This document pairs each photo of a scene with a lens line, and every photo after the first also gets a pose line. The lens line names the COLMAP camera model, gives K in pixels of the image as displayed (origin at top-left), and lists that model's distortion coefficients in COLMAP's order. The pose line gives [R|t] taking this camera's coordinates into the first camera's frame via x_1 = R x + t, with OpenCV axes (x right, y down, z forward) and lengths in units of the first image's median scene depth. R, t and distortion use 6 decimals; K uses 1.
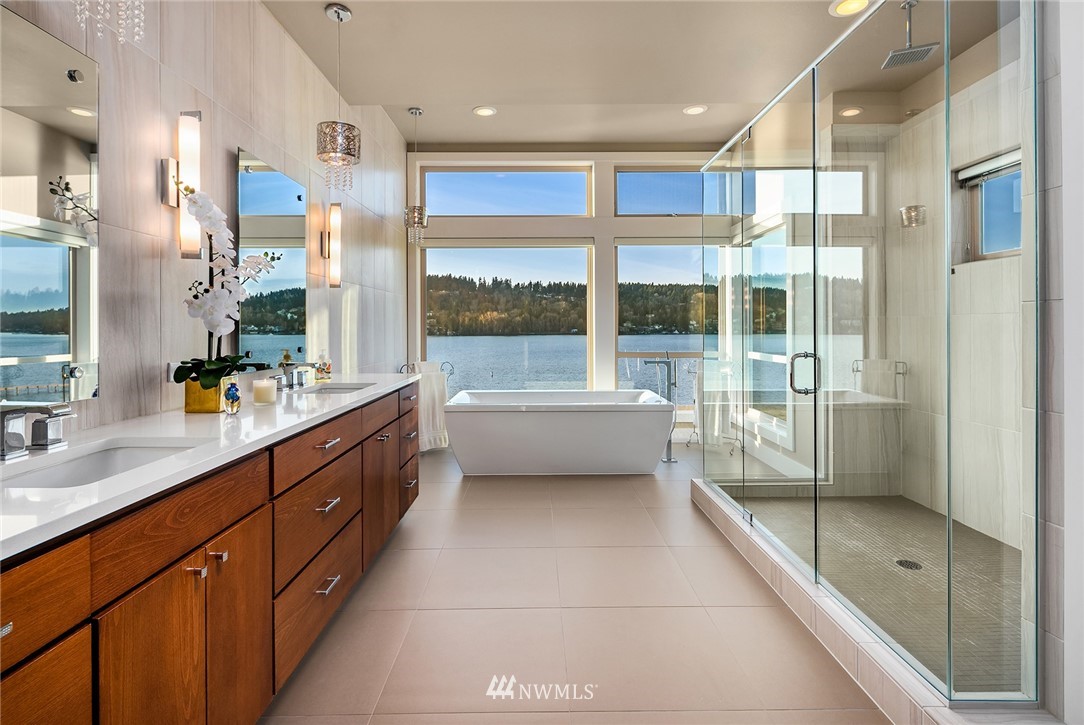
lens RADIAL K [[532.2, 0, 542.6], [0, 532.2, 324.1], [0, 0, 1]] dist [-0.001611, -0.000401]
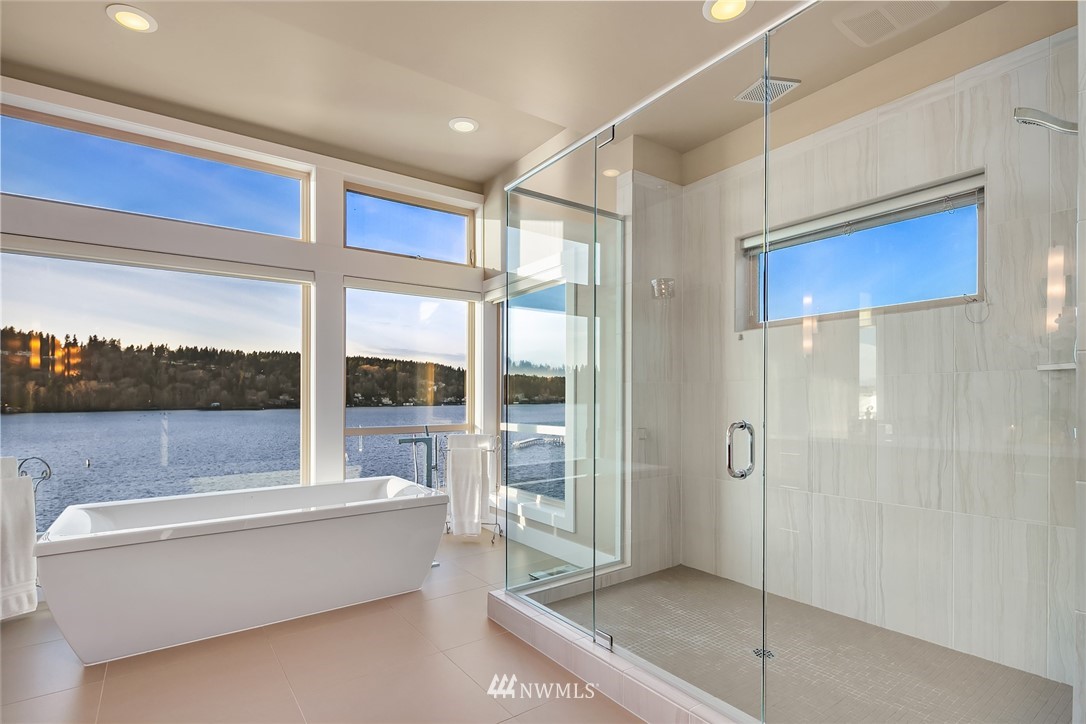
lens RADIAL K [[522.9, 0, 546.1], [0, 522.9, 396.5], [0, 0, 1]] dist [0.001284, -0.000859]
pose [[0.810612, -0.001524, 0.585582, -0.065967], [0.001700, 0.999999, 0.000250, 0.007265], [-0.585582, 0.000793, 0.810613, 0.245599]]
